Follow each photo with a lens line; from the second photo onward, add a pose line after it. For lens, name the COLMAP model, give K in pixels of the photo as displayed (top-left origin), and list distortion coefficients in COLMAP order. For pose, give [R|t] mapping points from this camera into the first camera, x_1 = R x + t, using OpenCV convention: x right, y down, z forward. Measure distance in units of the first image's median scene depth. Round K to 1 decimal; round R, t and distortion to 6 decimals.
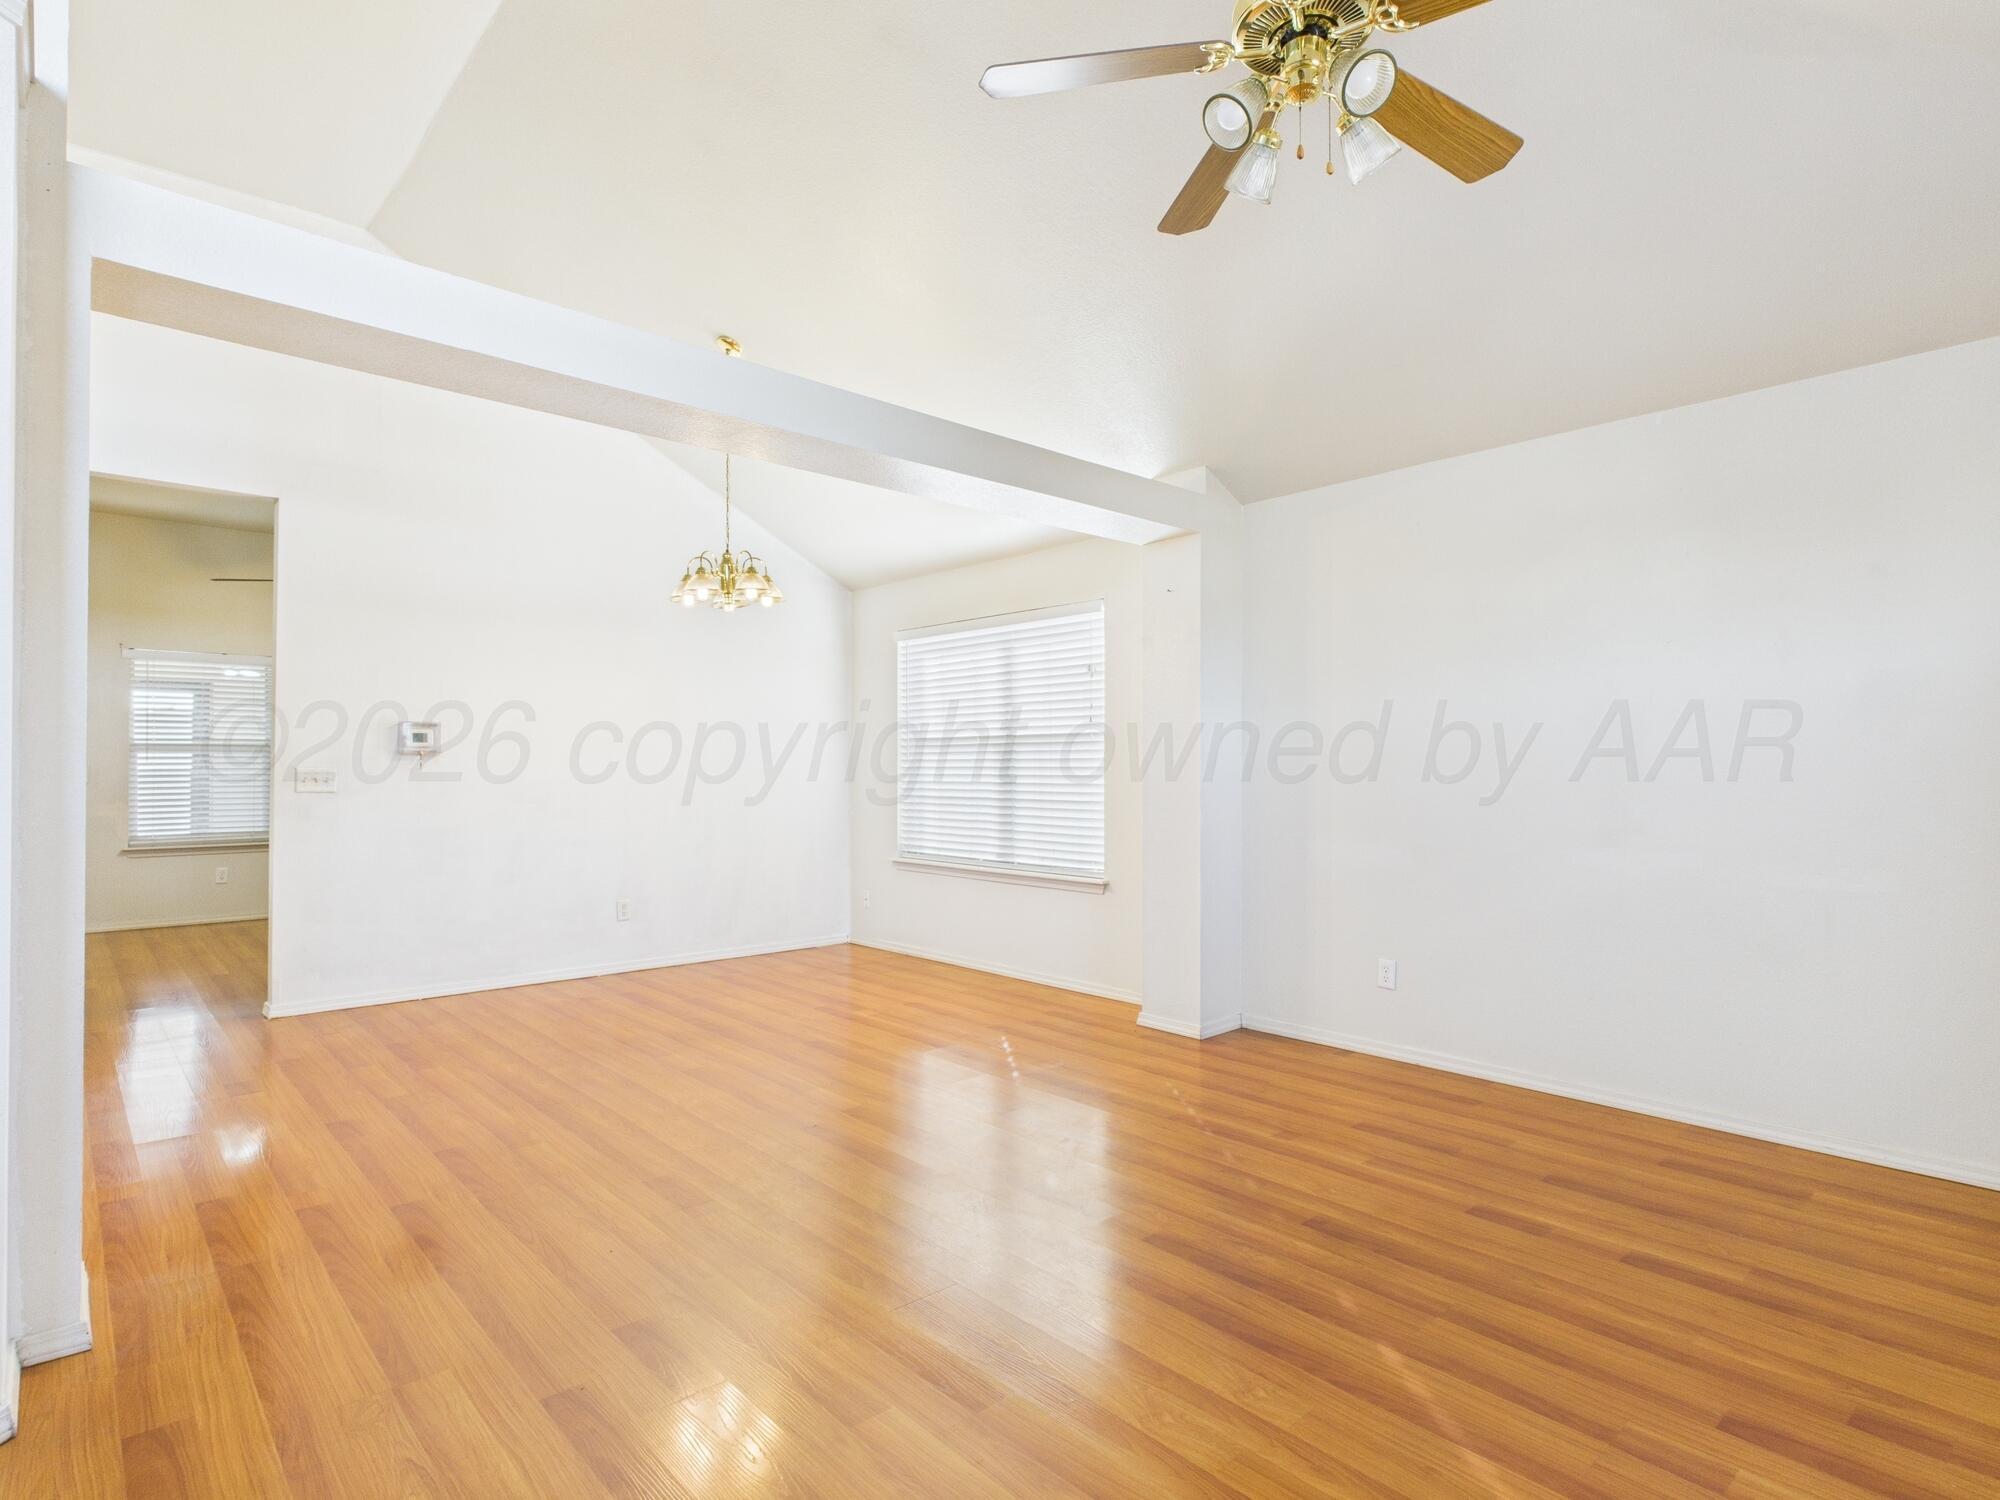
lens RADIAL K [[1050.2, 0, 998.4], [0, 1050.2, 772.2], [0, 0, 1]] dist [0.000258, -0.000143]
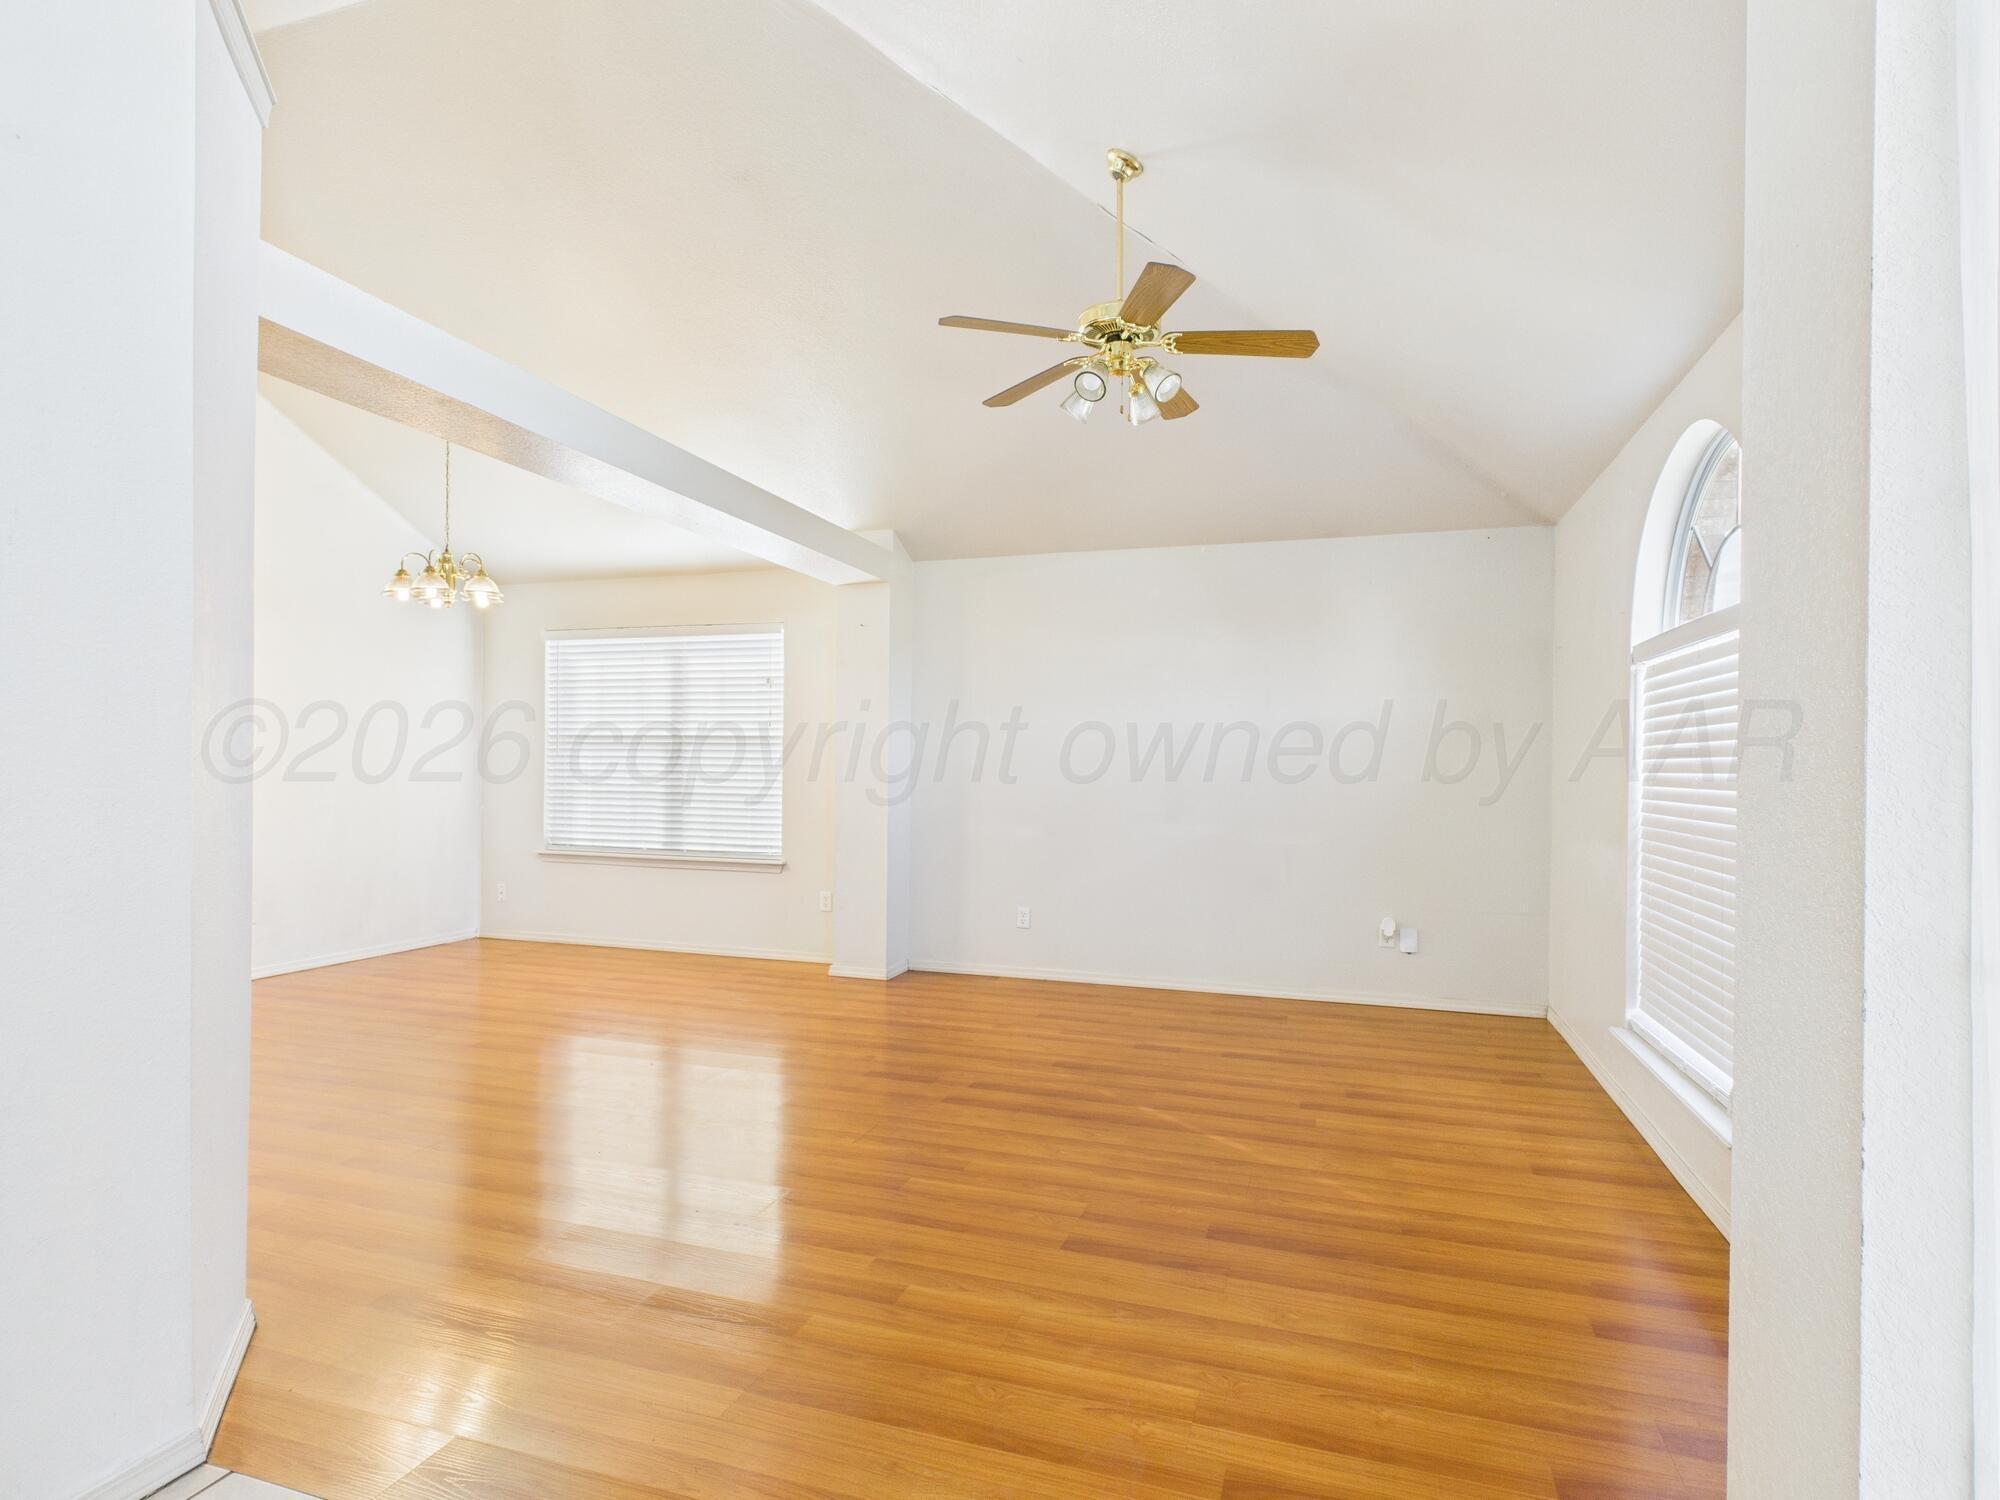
lens RADIAL K [[1053.0, 0, 996.6], [0, 1053.0, 774.3], [0, 0, 1]] dist [-0.019683, -0.000073]
pose [[0.869345, 0.008730, 0.494128, -0.274416], [-0.009684, 0.999953, -0.000630, 0.003809], [-0.494111, -0.004237, 0.869389, -0.146425]]
